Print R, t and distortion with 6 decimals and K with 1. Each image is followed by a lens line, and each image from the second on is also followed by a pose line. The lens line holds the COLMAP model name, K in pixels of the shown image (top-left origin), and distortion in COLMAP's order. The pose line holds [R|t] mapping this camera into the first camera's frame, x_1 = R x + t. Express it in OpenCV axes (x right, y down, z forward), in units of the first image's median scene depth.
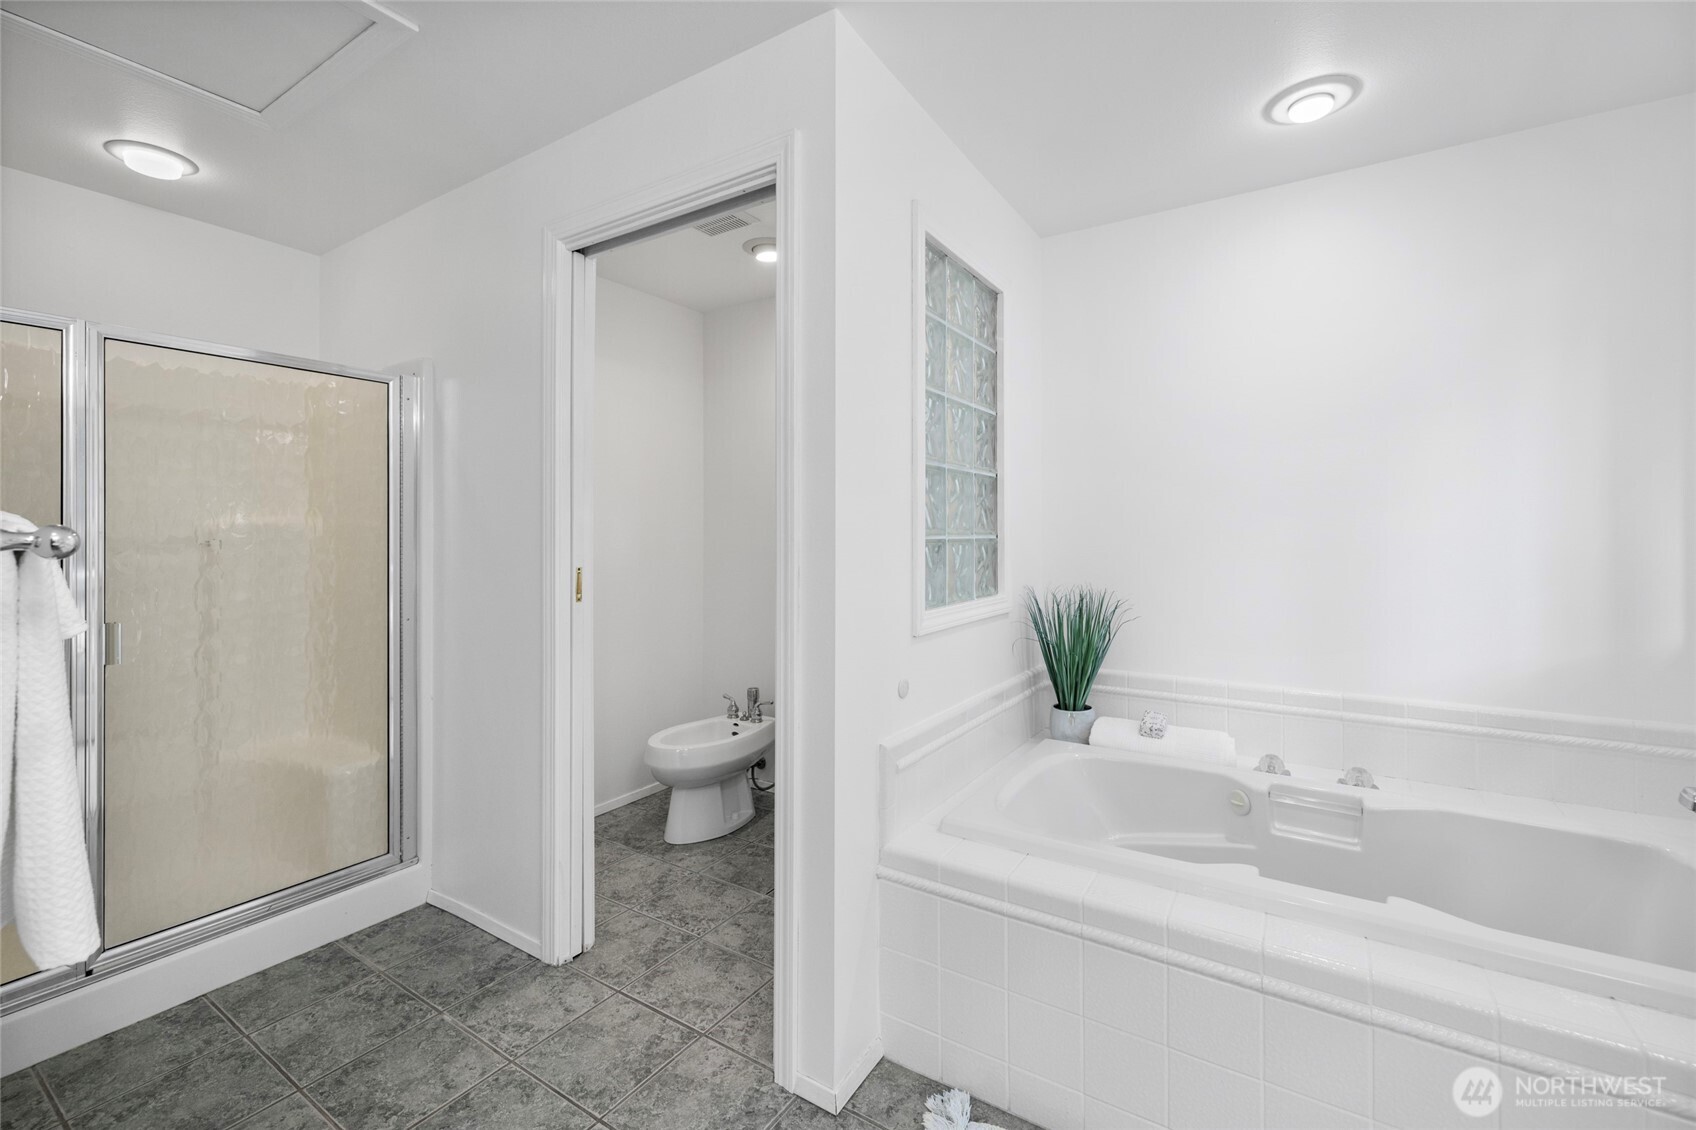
lens RADIAL K [[712.6, 0, 843.6], [0, 712.6, 549.9], [0, 0, 1]] dist [-0.001801, -0.000147]
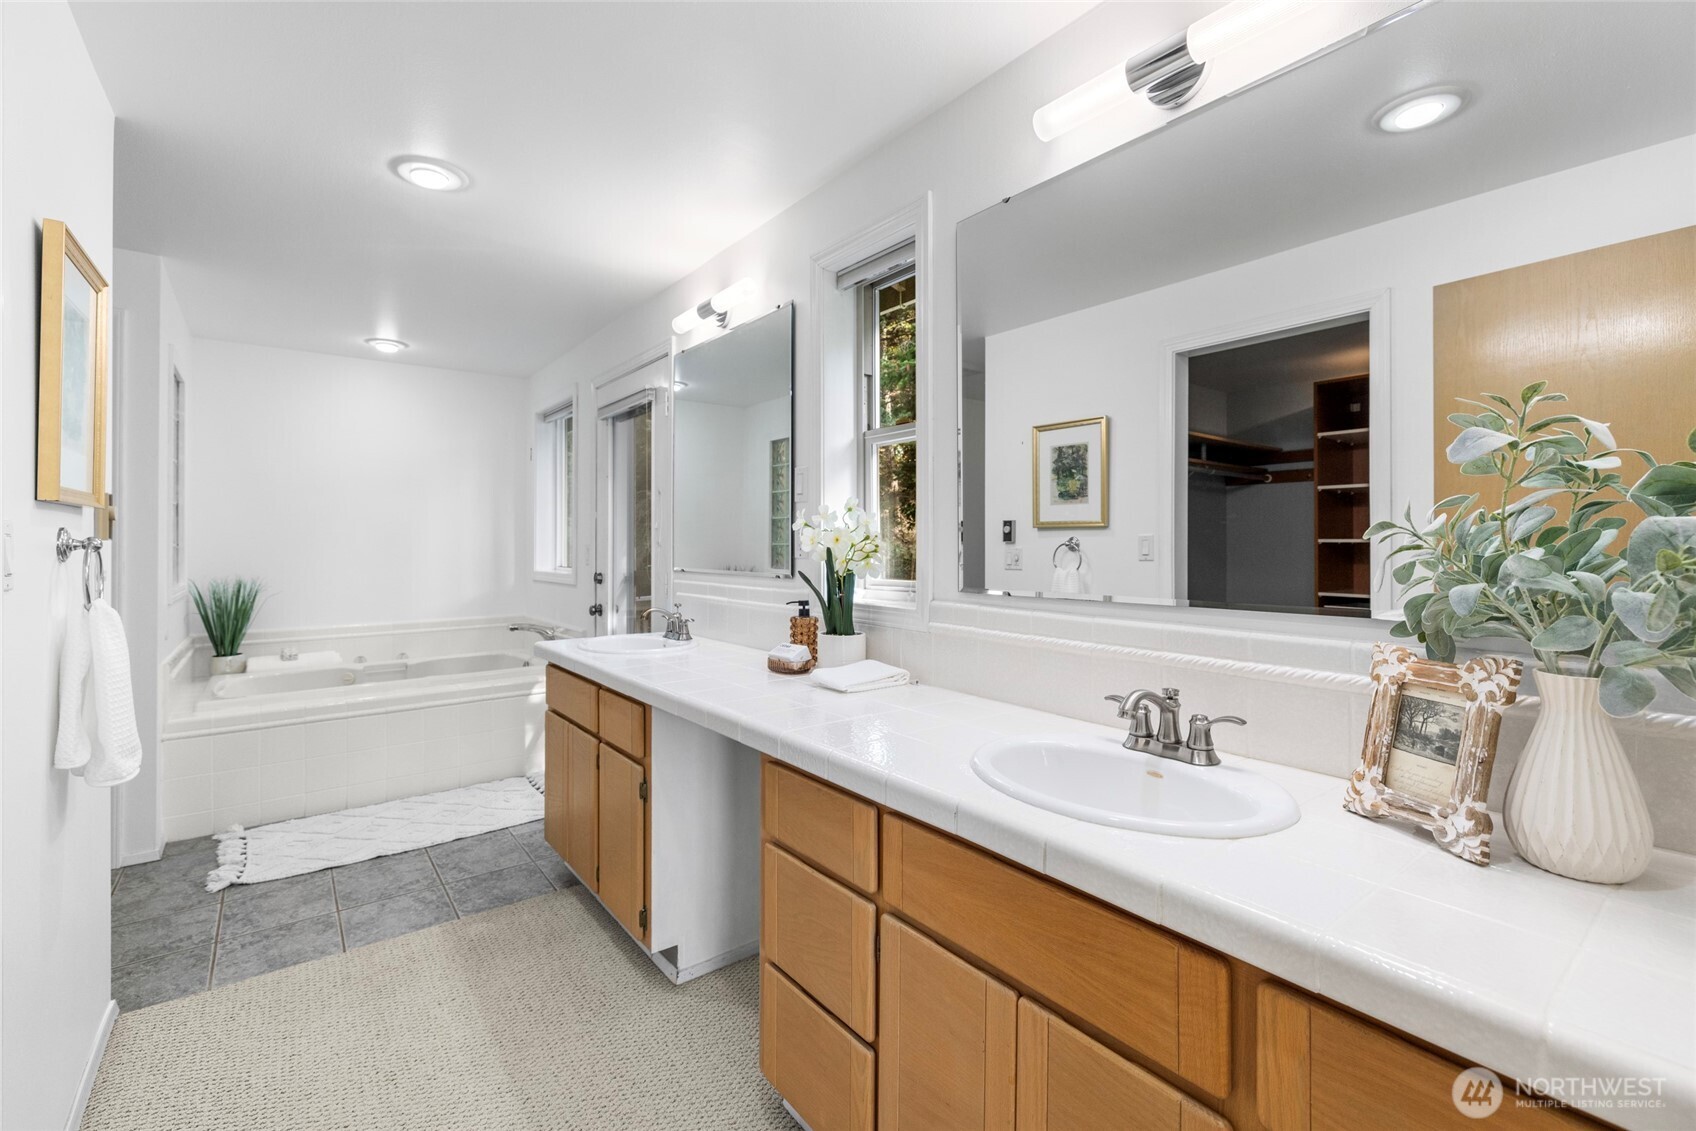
lens RADIAL K [[712.6, 0, 843.6], [0, 712.6, 550.4], [0, 0, 1]] dist [-0.001801, -0.000147]
pose [[0.315945, -0.003296, 0.948772, -0.824044], [0.011762, 0.999931, -0.000443, 0.008999], [-0.948705, 0.011300, 0.315962, -0.876133]]
